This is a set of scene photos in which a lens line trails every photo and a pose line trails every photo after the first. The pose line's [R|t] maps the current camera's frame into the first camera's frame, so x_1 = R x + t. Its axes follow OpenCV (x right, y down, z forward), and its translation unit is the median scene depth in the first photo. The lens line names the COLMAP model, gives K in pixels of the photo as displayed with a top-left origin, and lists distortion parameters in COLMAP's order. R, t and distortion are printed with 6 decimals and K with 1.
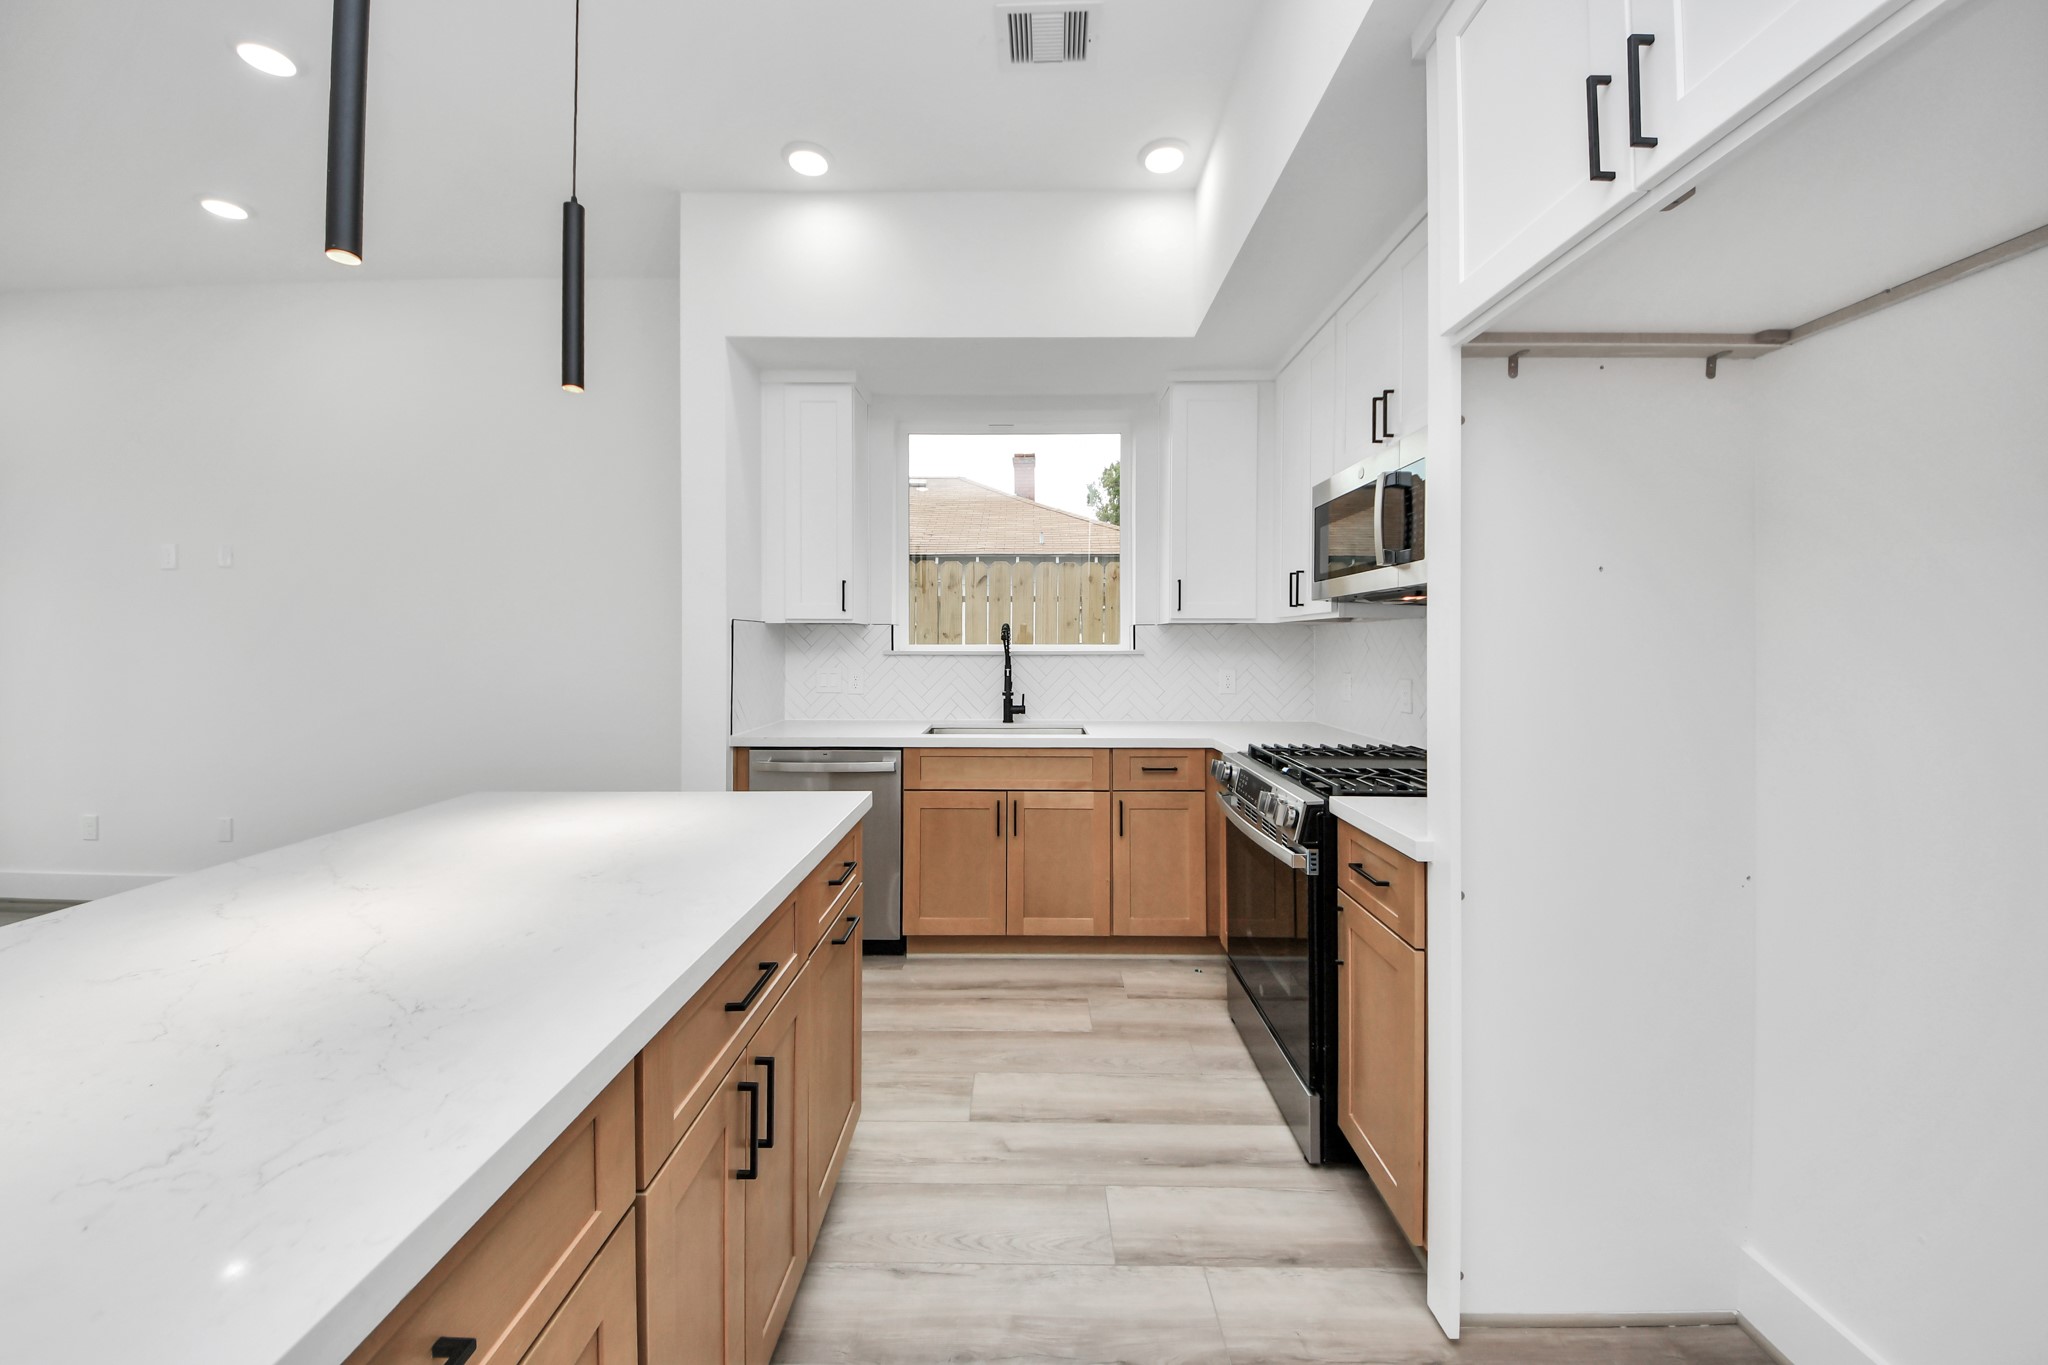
lens RADIAL K [[742.6, 0, 1016.3], [0, 742.6, 642.8], [0, 0, 1]] dist [0.034493, -0.015645]
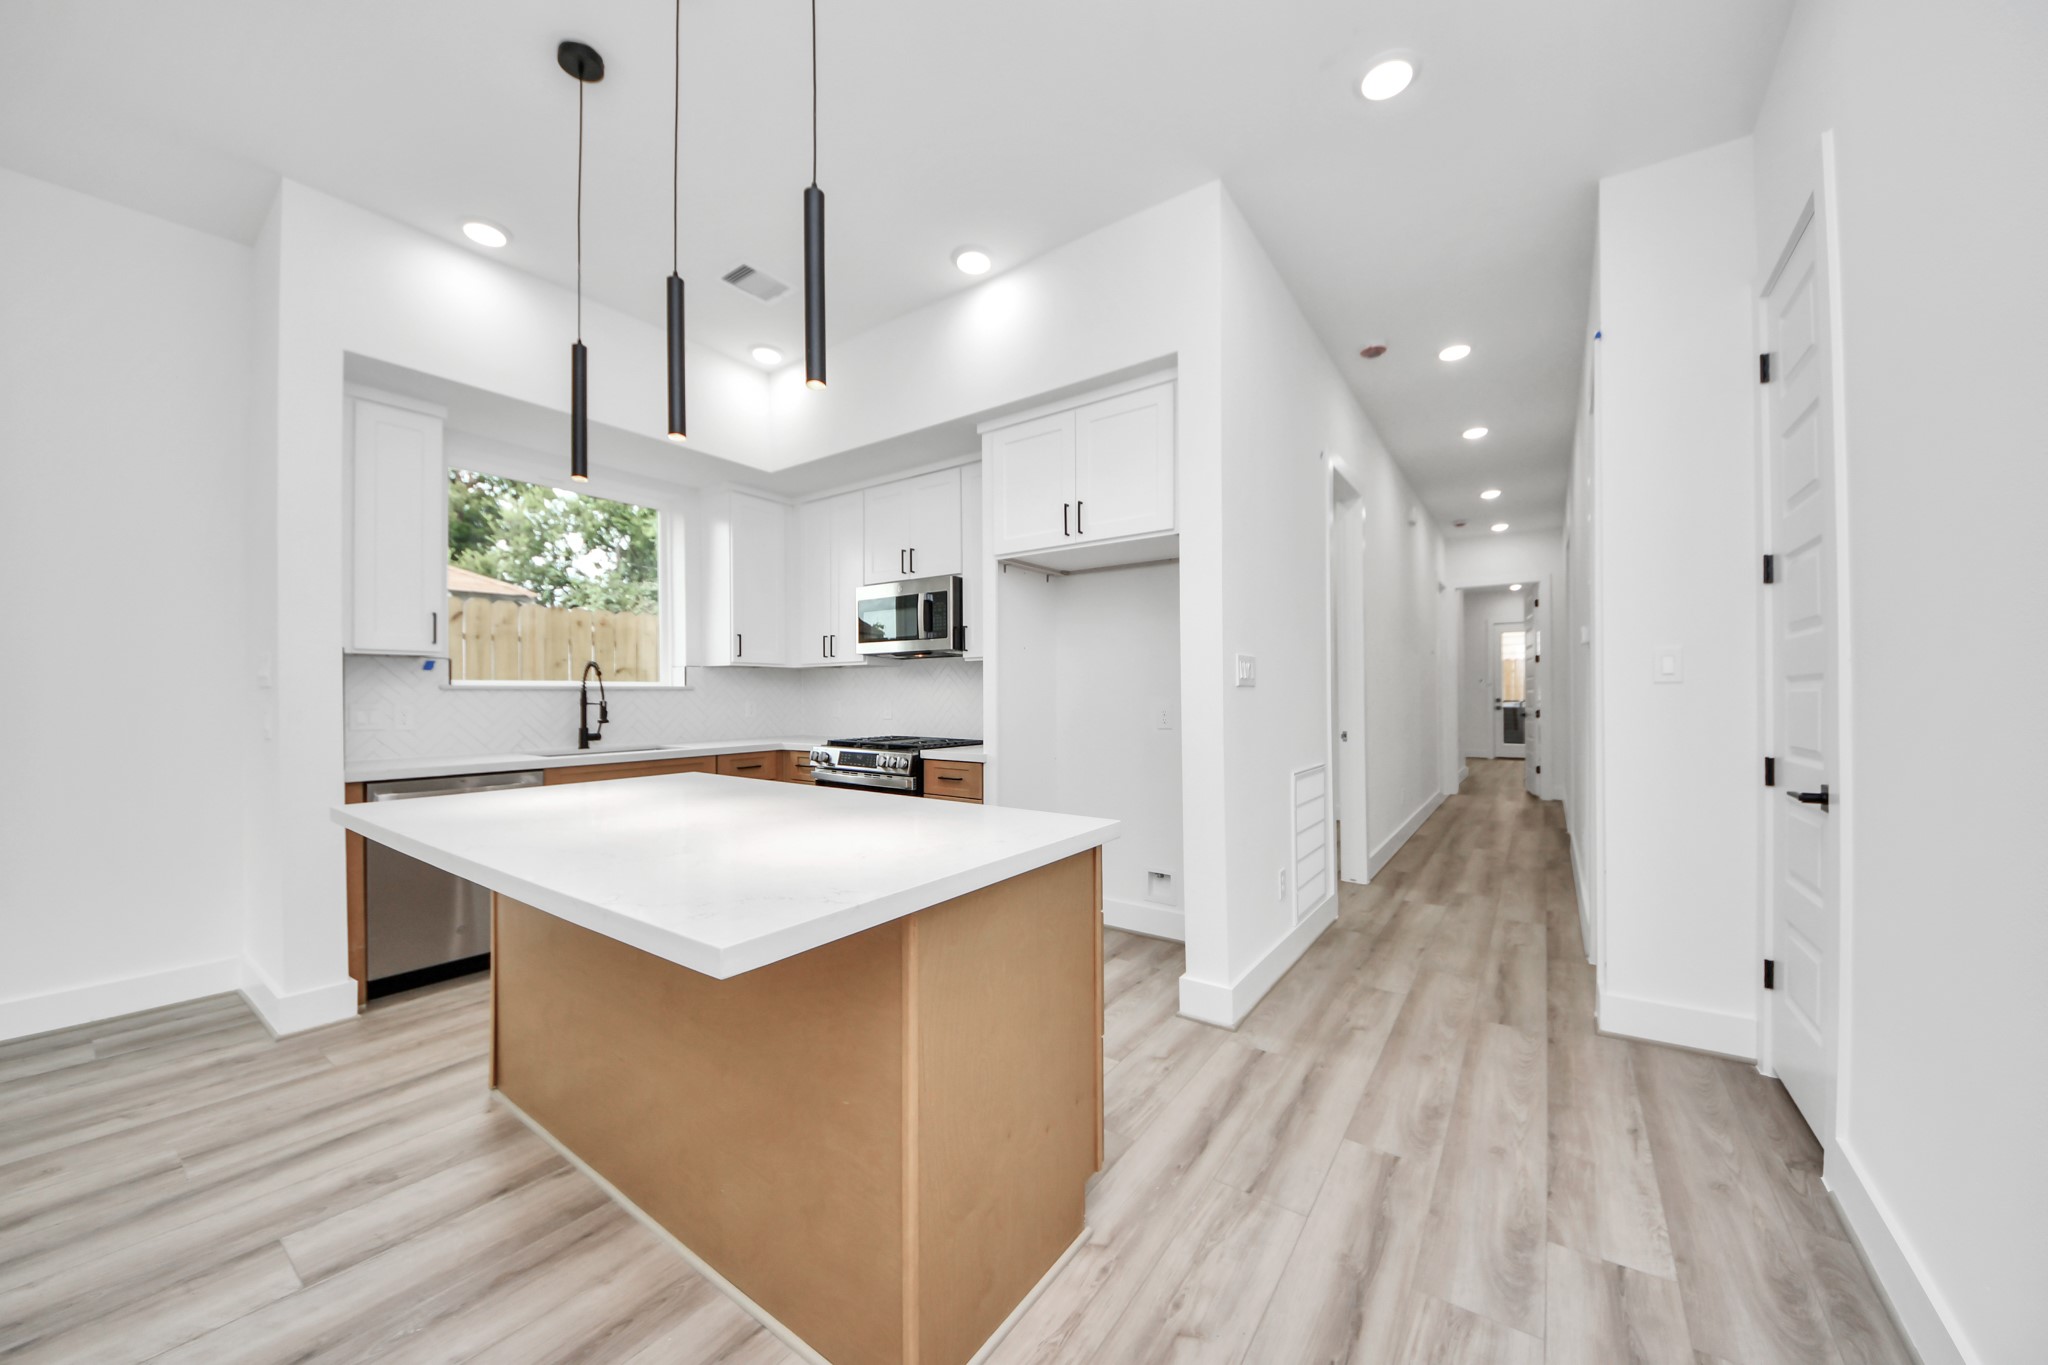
lens RADIAL K [[731.2, 0, 1019.8], [0, 731.2, 674.9], [0, 0, 1]] dist [0.016464, -0.010032]
pose [[0.573854, 0.018617, 0.818746, -0.697132], [0.006326, 0.999611, -0.027163, 0.037226], [-0.818933, 0.020767, 0.573513, -0.241718]]
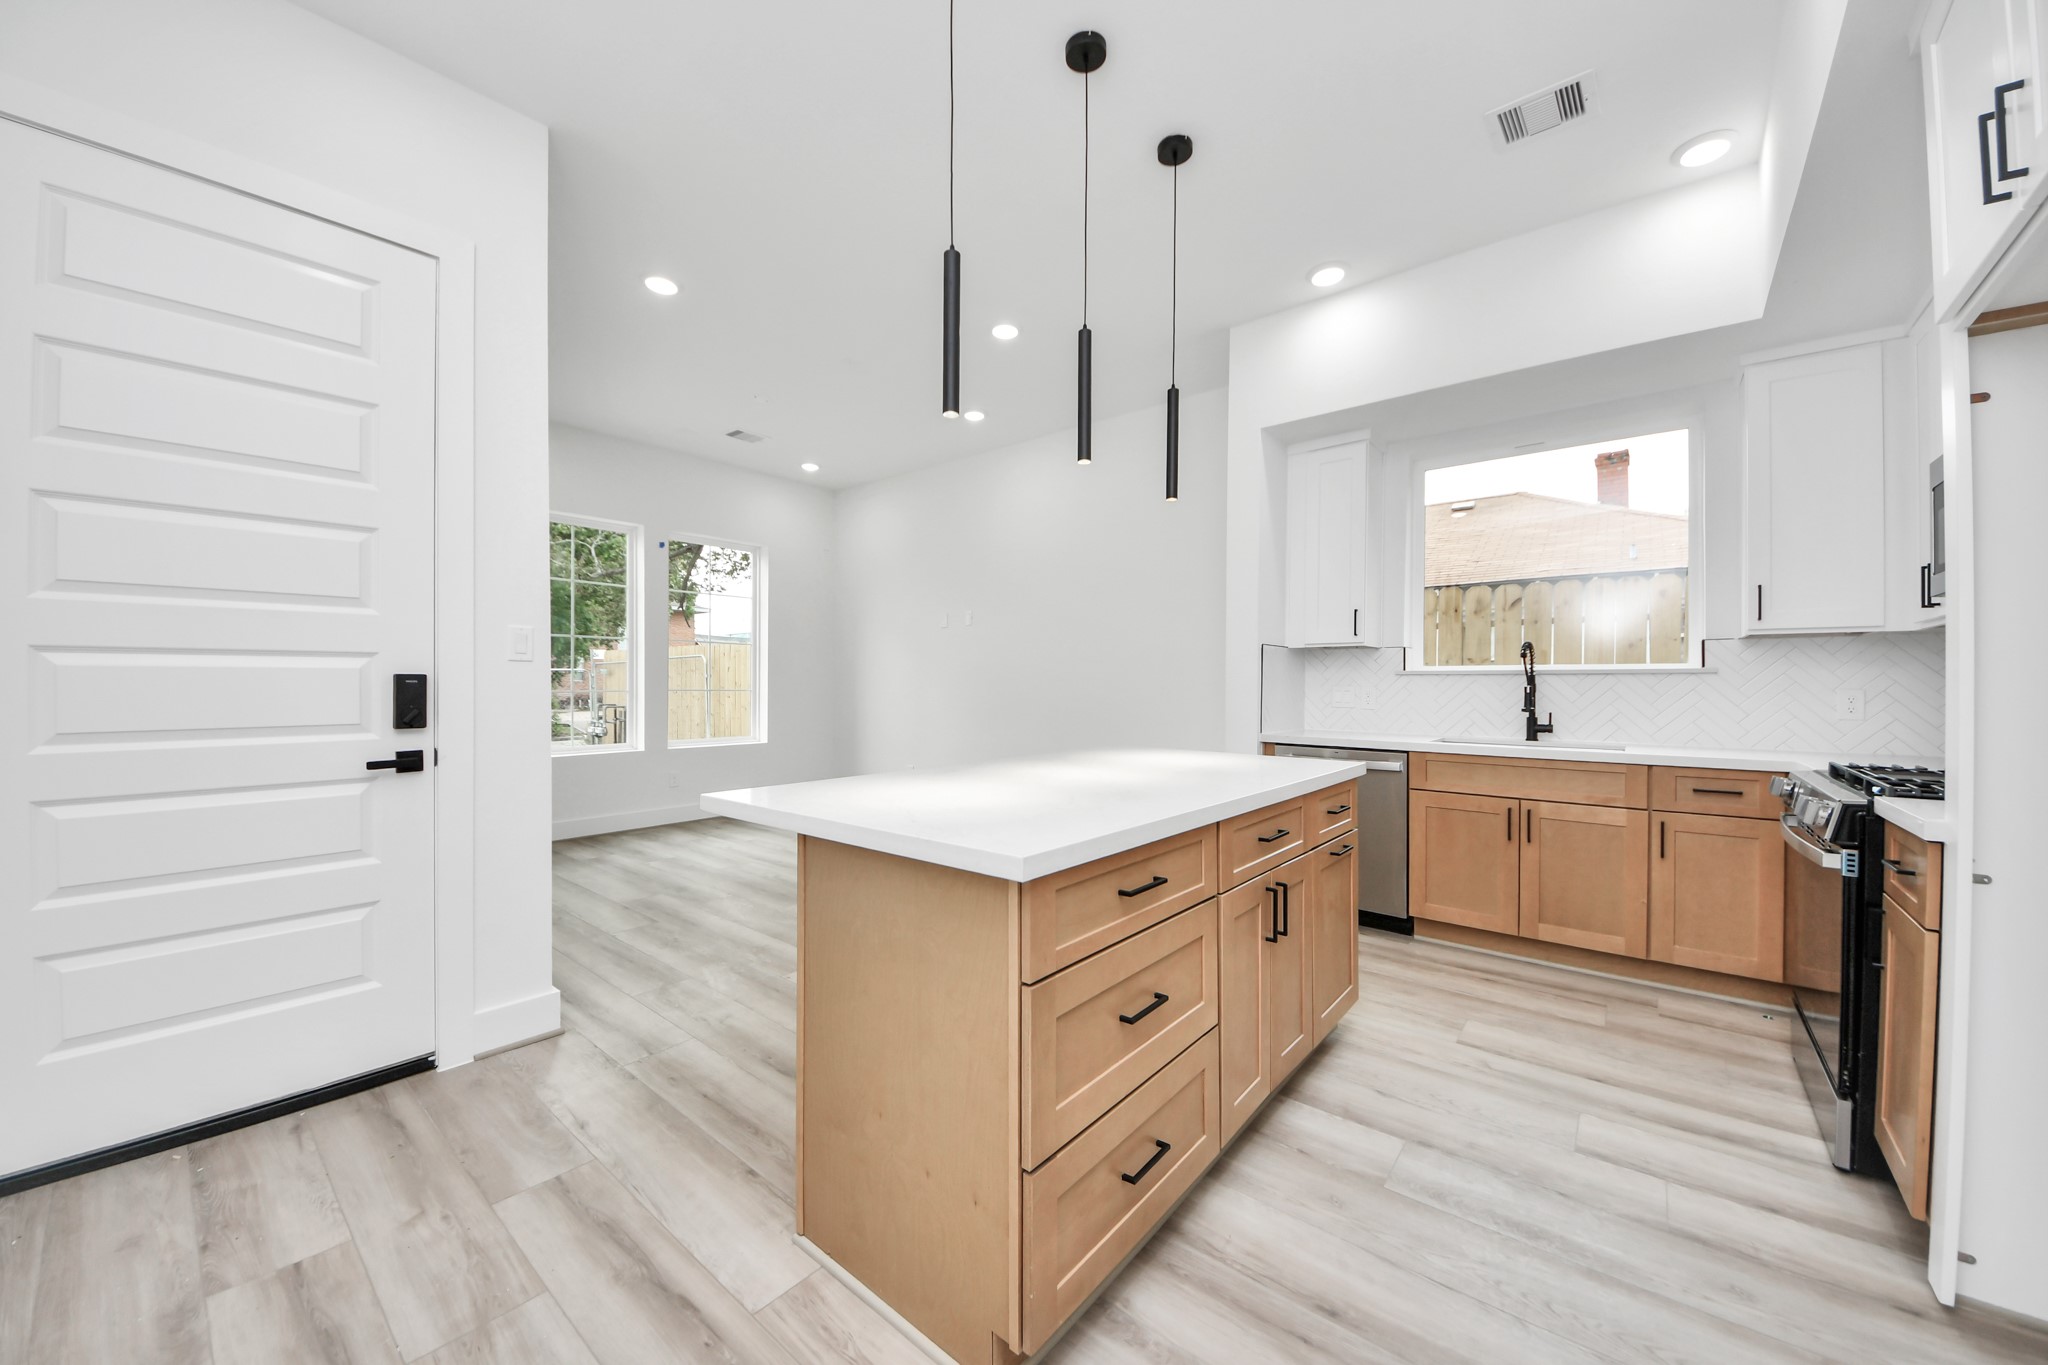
lens RADIAL K [[740.4, 0, 1024.0], [0, 740.4, 682.5], [0, 0, 1]] dist [0.017588, -0.015538]
pose [[0.779835, 0.000436, -0.625985, 0.105350], [-0.004096, 0.999982, -0.004406, 0.044776], [0.625972, 0.006000, 0.779823, -0.272777]]
